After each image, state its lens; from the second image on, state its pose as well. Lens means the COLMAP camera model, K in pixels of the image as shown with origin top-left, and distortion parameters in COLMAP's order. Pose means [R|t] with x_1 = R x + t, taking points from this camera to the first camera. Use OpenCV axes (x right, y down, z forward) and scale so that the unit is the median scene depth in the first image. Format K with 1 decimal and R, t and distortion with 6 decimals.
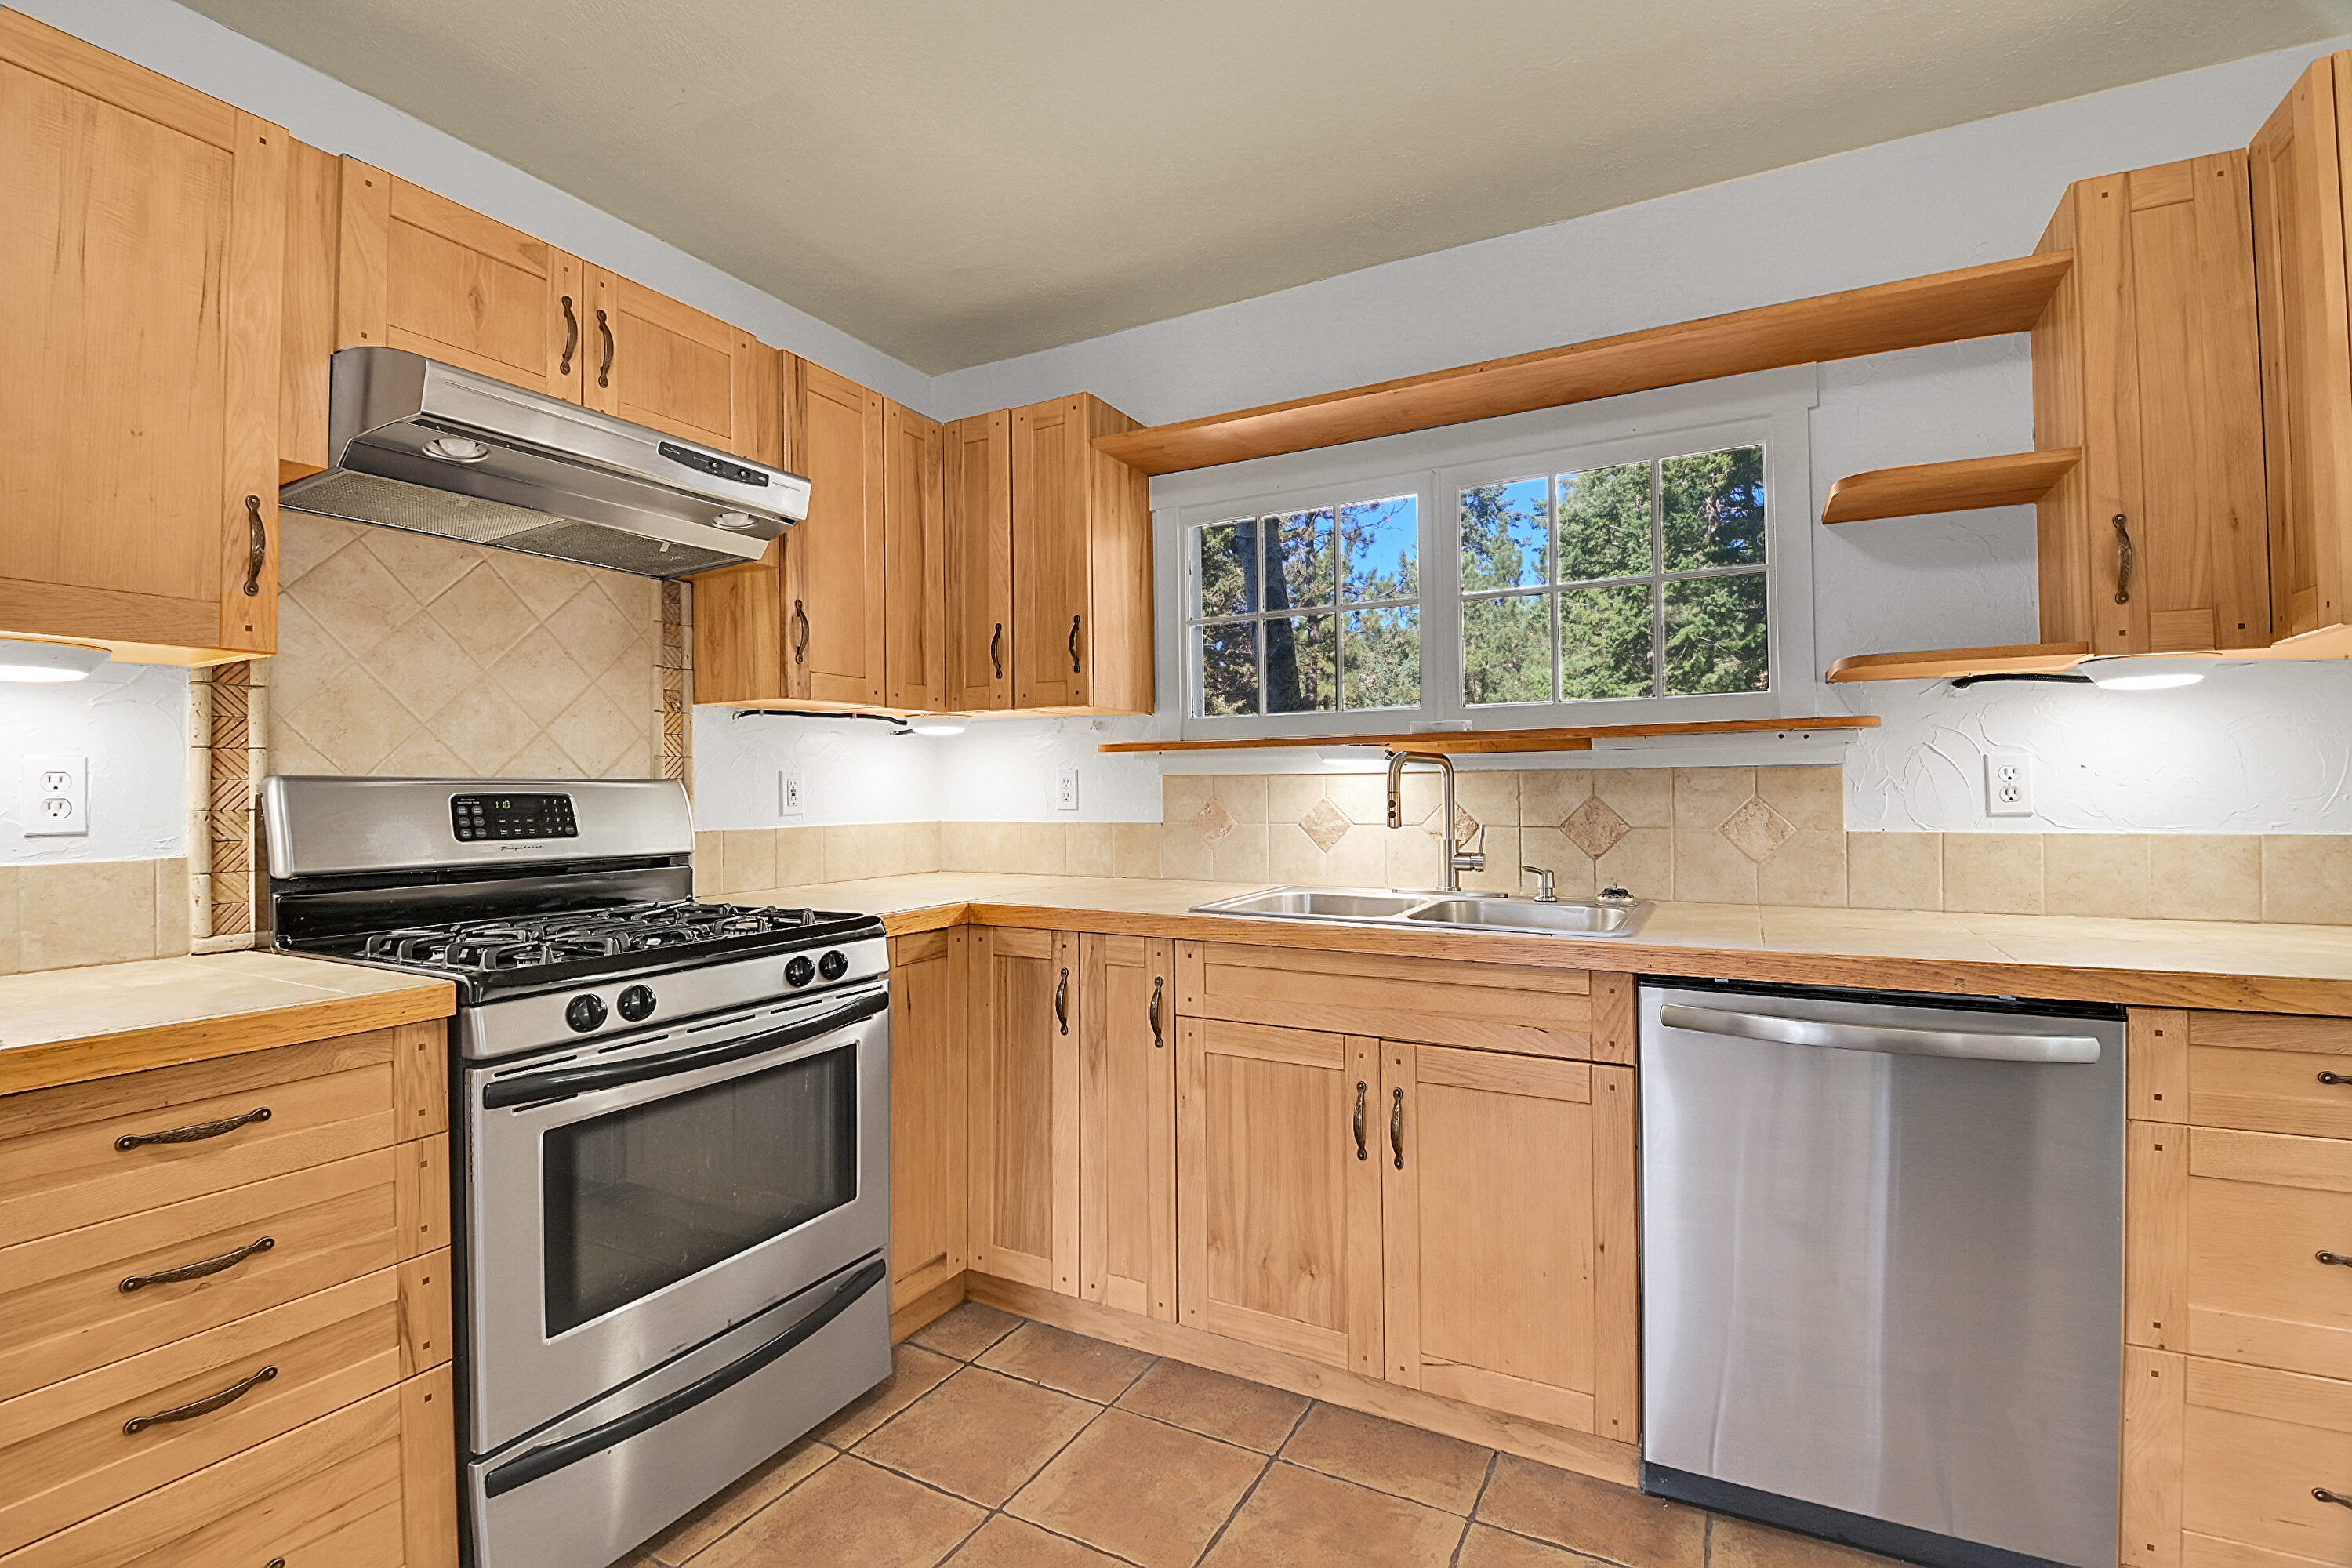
lens RADIAL K [[1043.9, 0, 1167.5], [0, 1043.9, 768.0], [0, 0, 1]] dist [-0.011163, -0.007771]
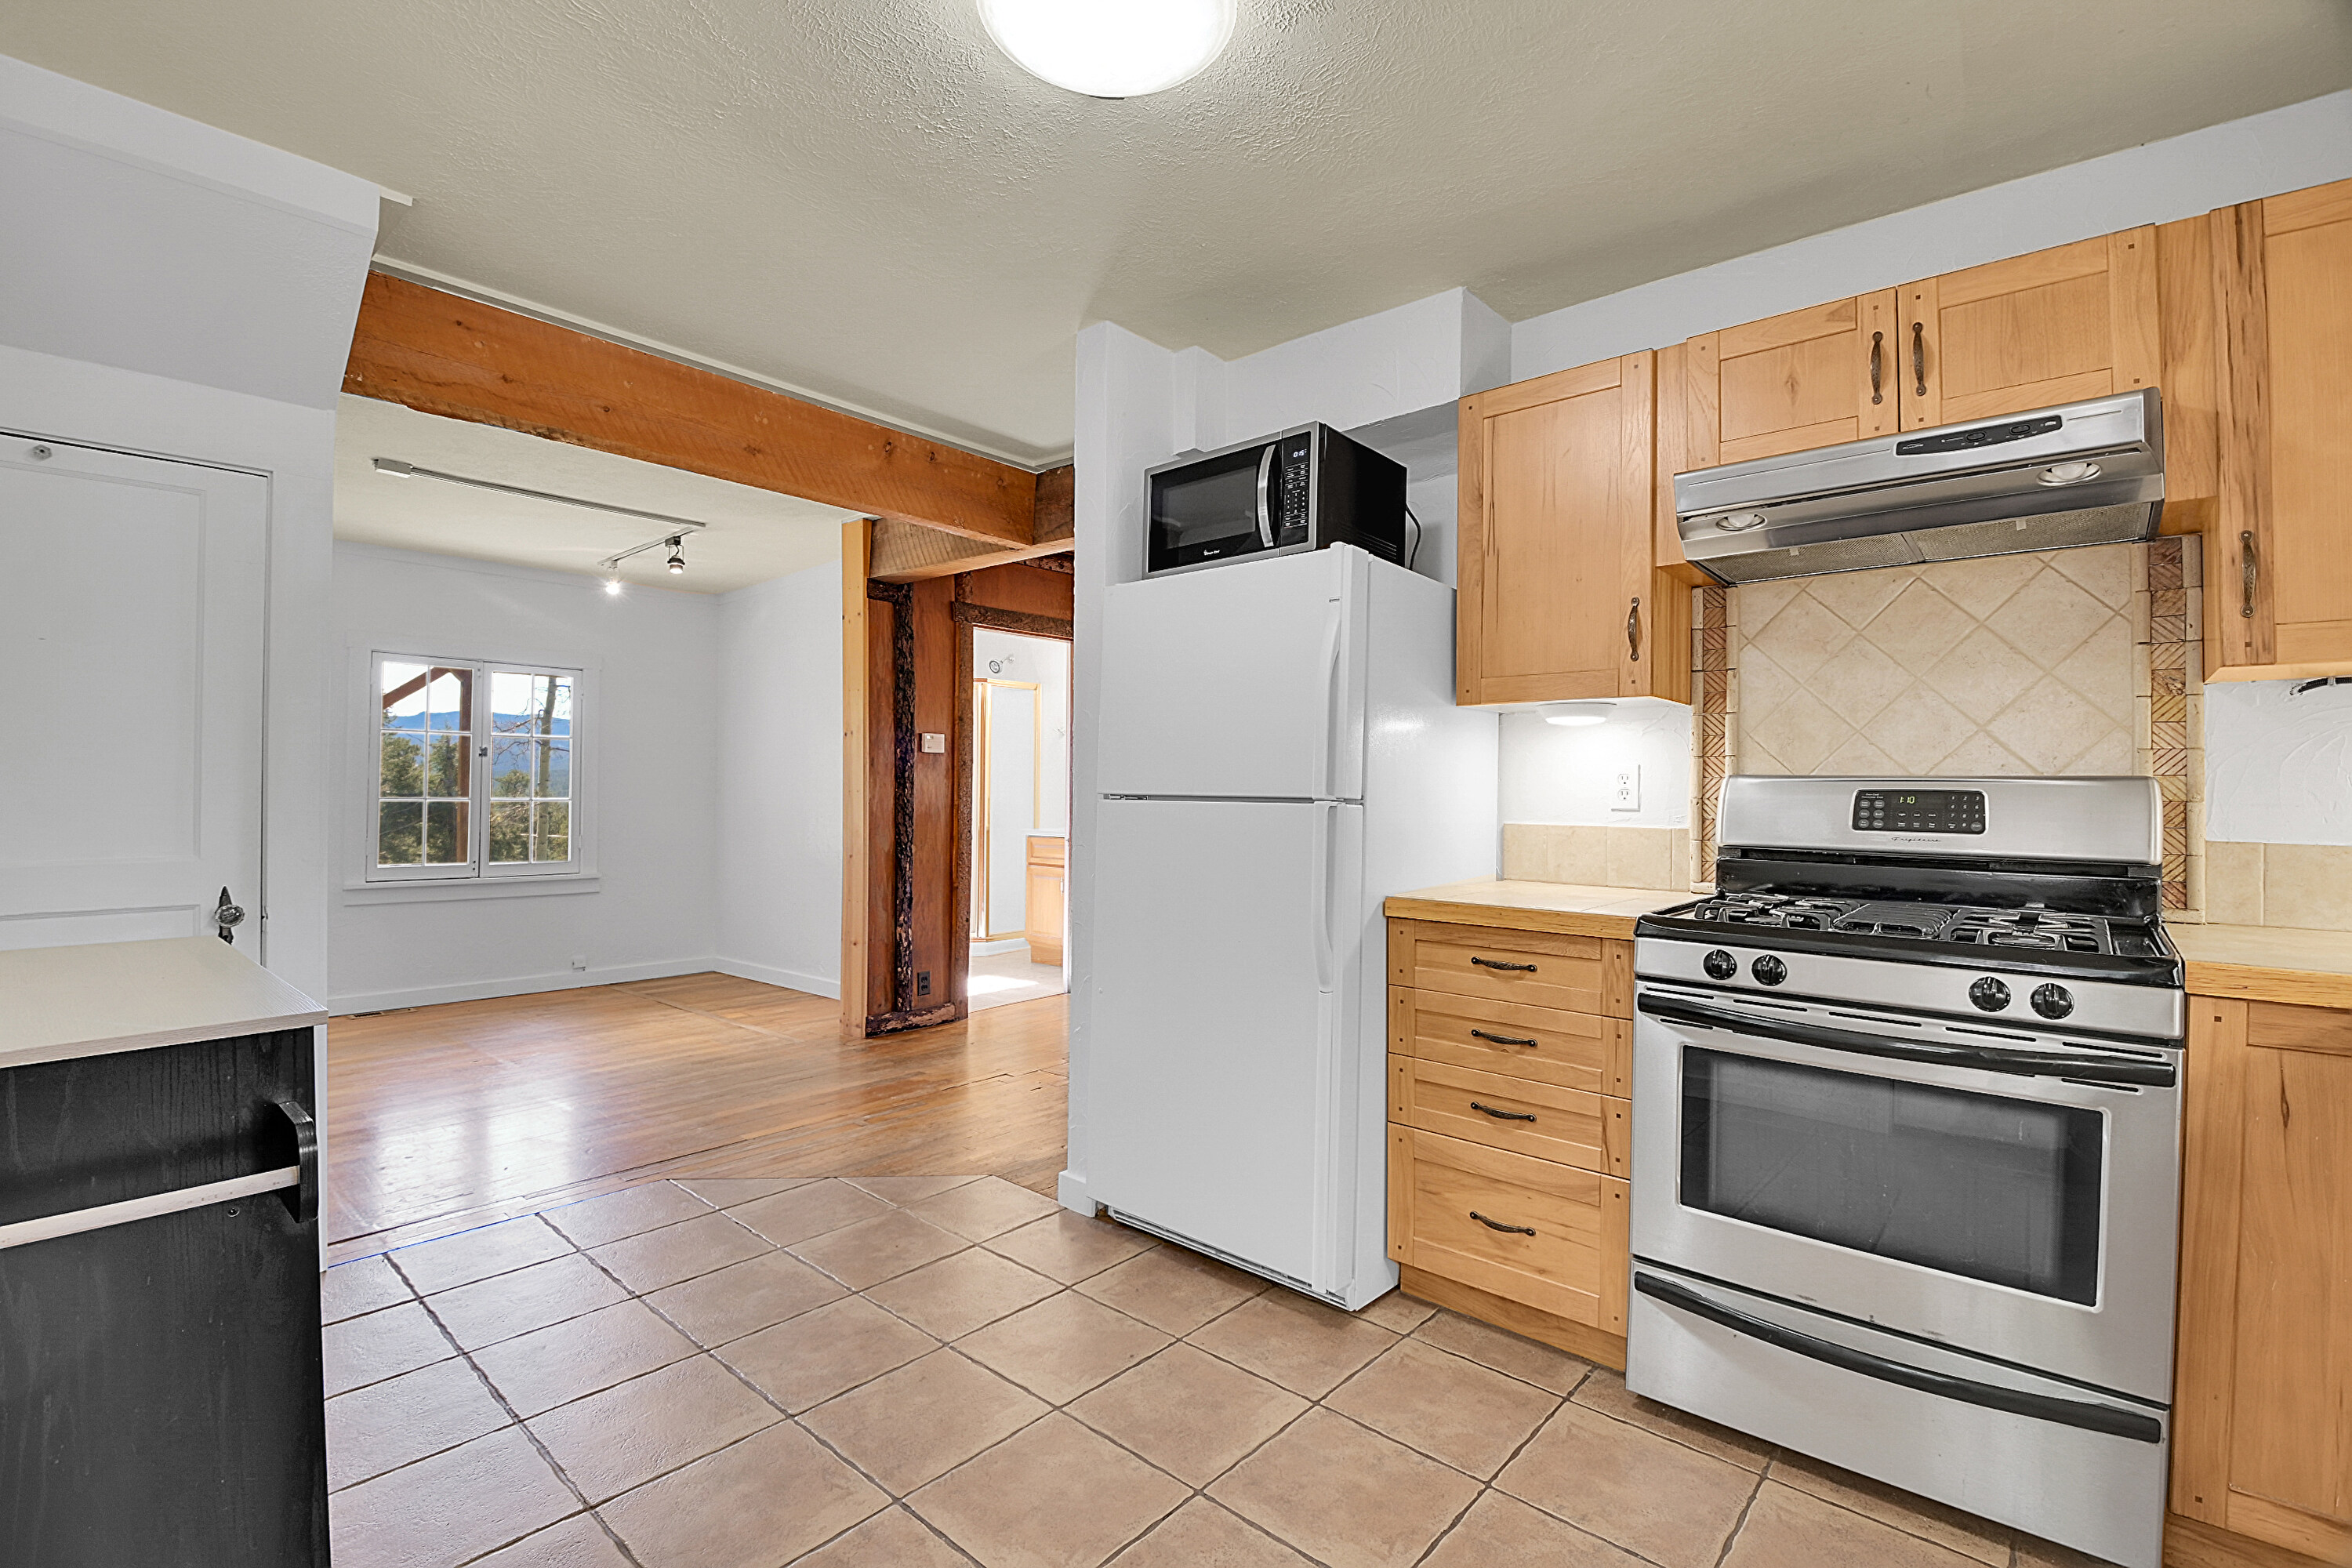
lens RADIAL K [[1043.9, 0, 1188.1], [0, 1043.9, 770.8], [0, 0, 1]] dist [-0.011163, -0.007771]
pose [[-0.212785, -0.011344, -0.977033, 0.605707], [0.010702, 0.999846, -0.013940, 0.012099], [0.977041, -0.013423, -0.212630, 0.498720]]
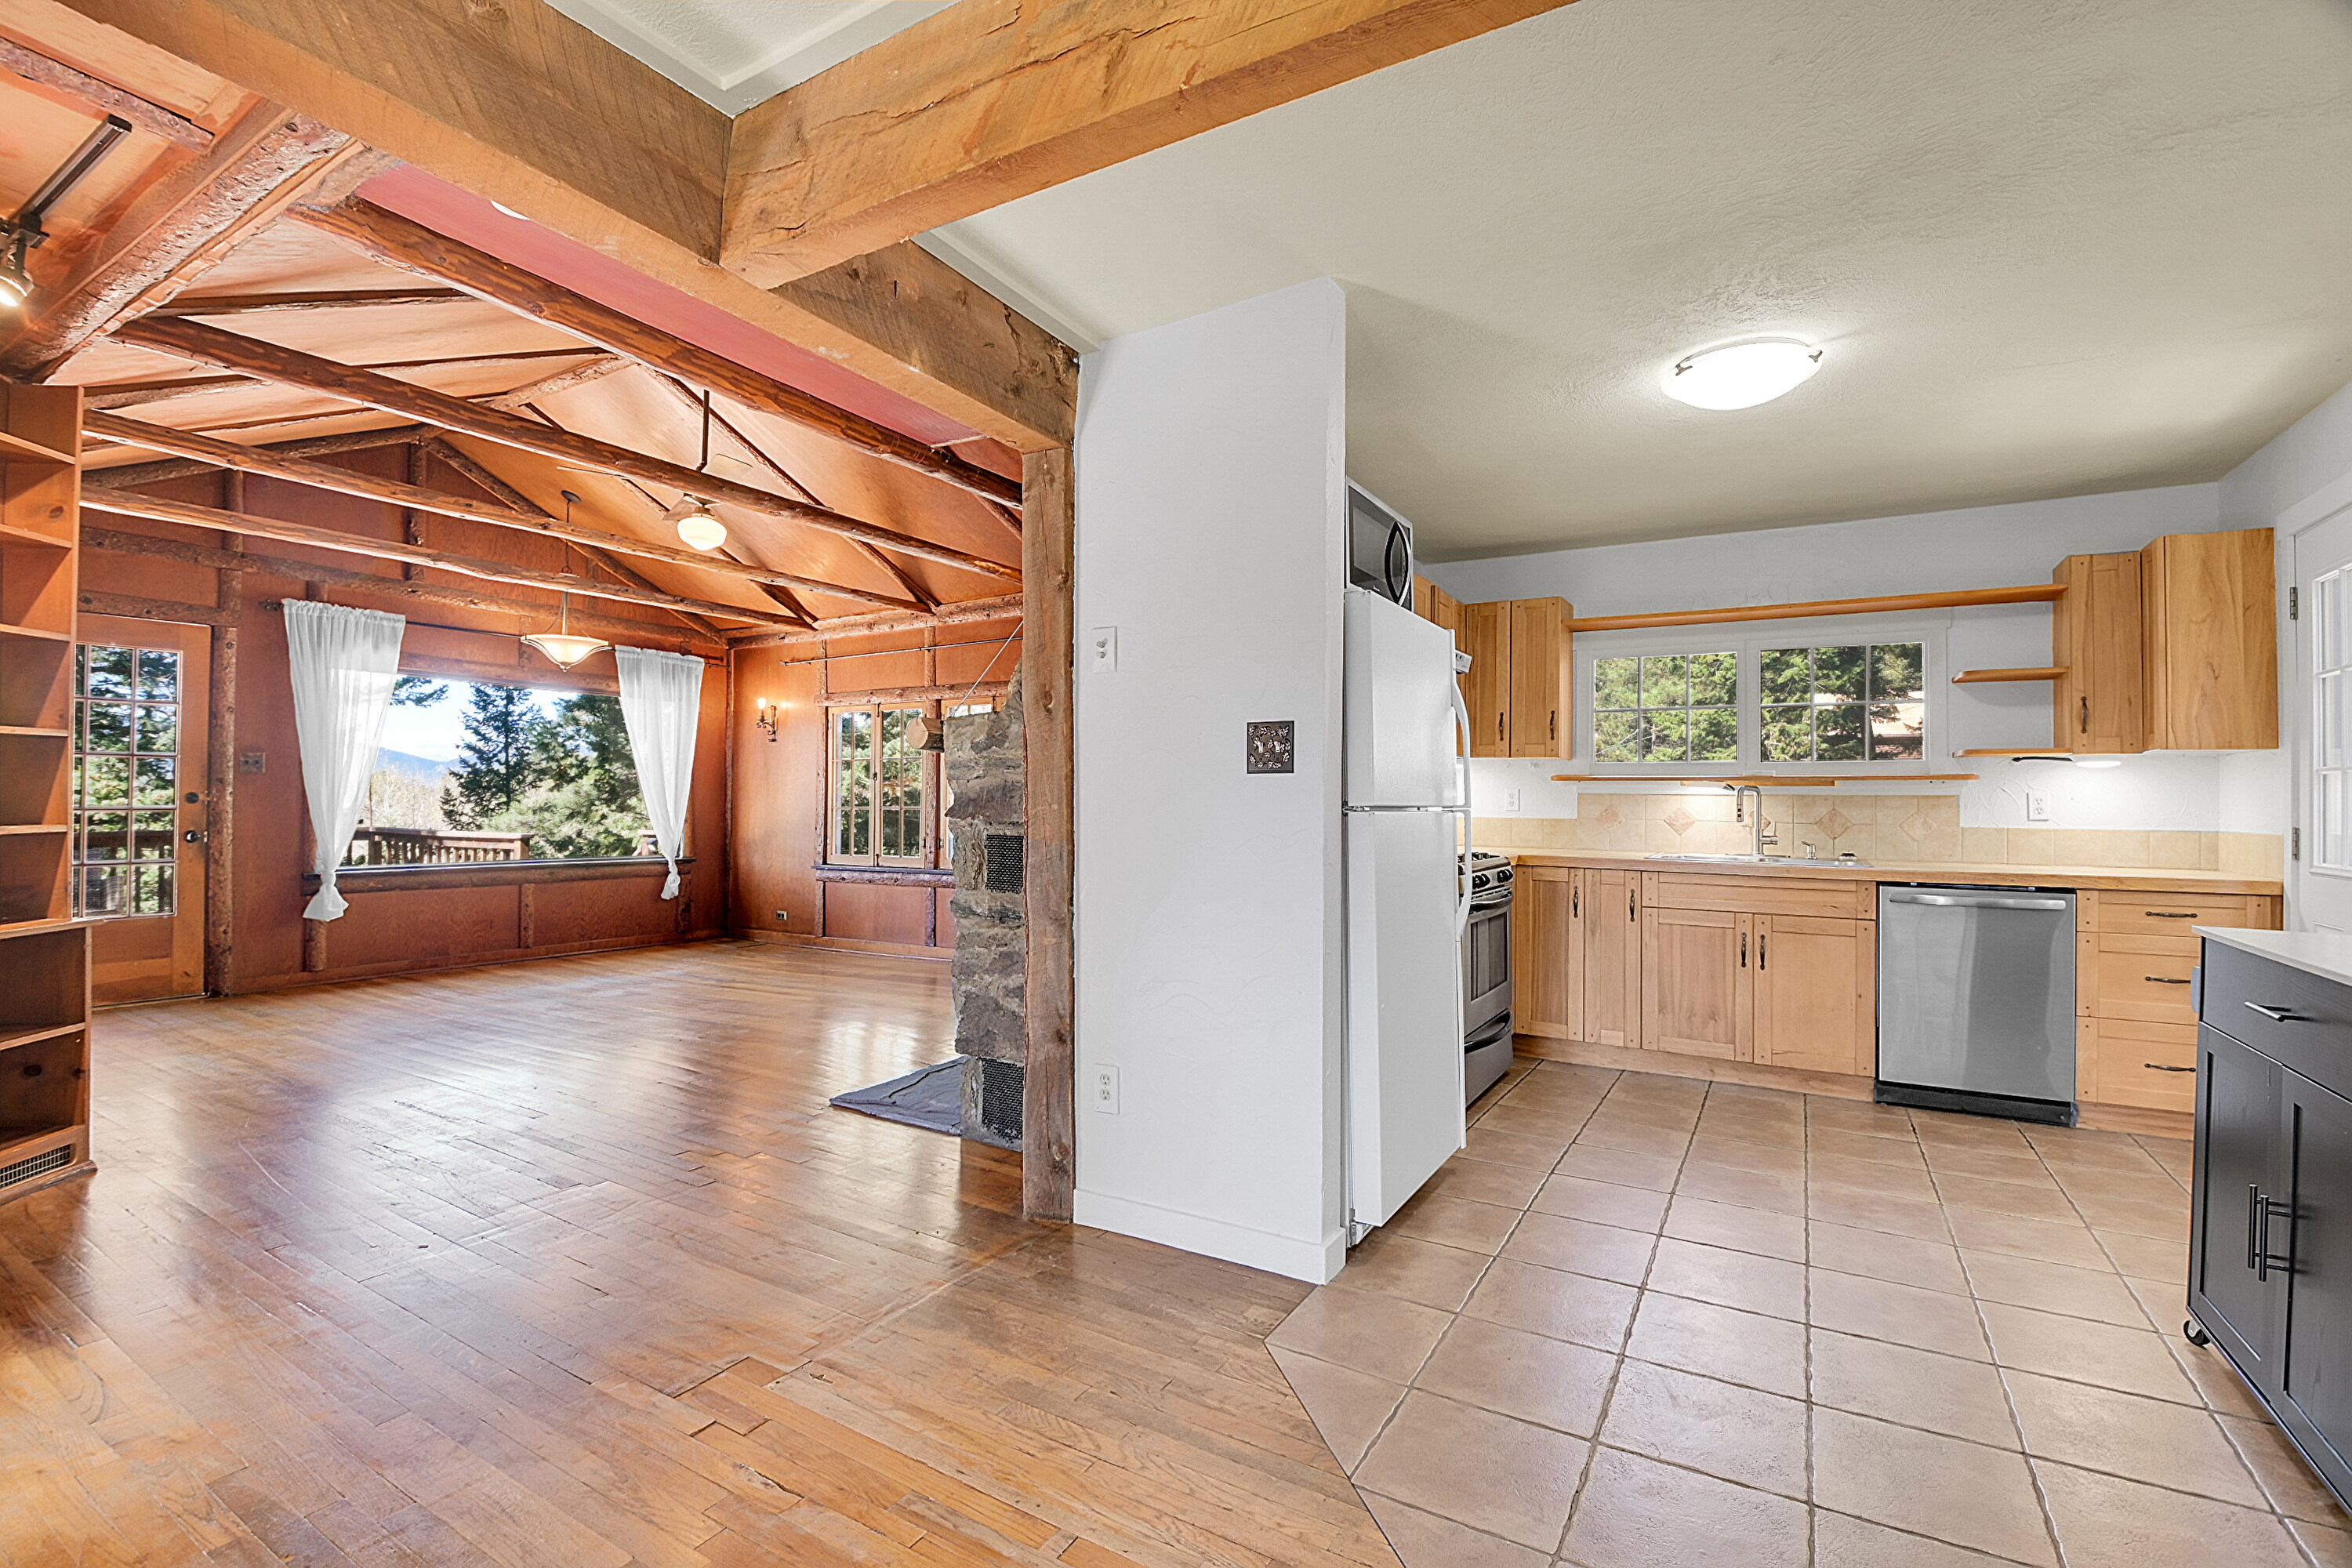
lens RADIAL K [[1043.9, 0, 1168.7], [0, 1043.9, 772.1], [0, 0, 1]] dist [-0.011163, -0.007771]
pose [[0.998970, 0.017313, -0.041947, -0.947136], [-0.017431, 0.999845, -0.002452, -0.019416], [0.041898, 0.003180, 0.999117, -1.275146]]
